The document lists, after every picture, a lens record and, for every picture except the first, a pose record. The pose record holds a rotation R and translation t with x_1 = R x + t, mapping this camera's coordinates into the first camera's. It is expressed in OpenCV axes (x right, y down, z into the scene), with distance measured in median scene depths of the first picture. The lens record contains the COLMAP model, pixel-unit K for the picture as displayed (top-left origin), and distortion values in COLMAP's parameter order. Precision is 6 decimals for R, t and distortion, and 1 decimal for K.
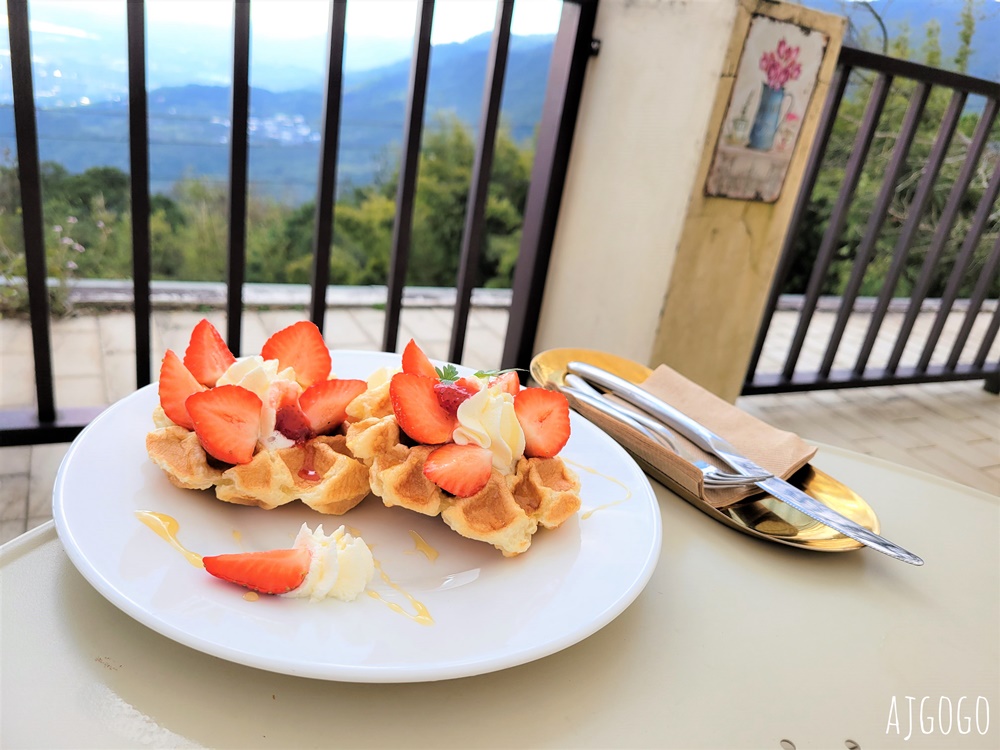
lens RADIAL K [[762.9, 0, 500.4], [0, 762.9, 378.5], [0, 0, 1]] dist [0.048138, -0.038898]
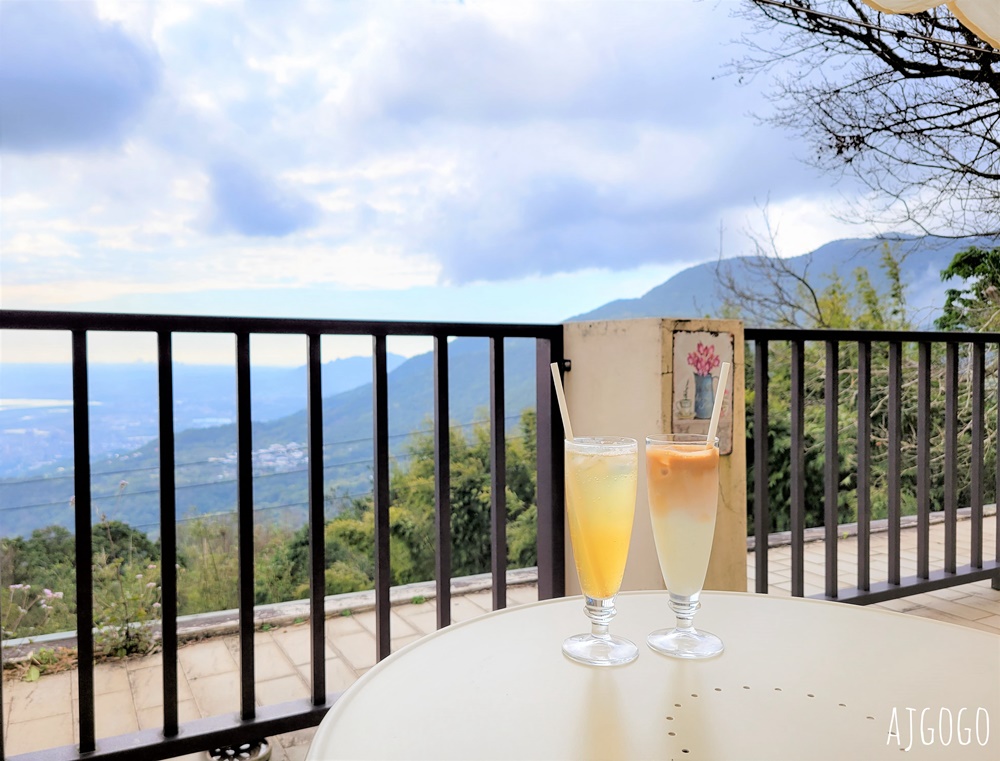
lens RADIAL K [[795.5, 0, 498.4], [0, 795.5, 381.7], [0, 0, 1]] dist [0.041800, -0.046100]
pose [[0.986259, -0.163359, 0.024638, -0.017435], [0.161547, 0.922417, -0.350784, 0.031937], [0.034578, 0.349944, 0.936132, -0.149890]]
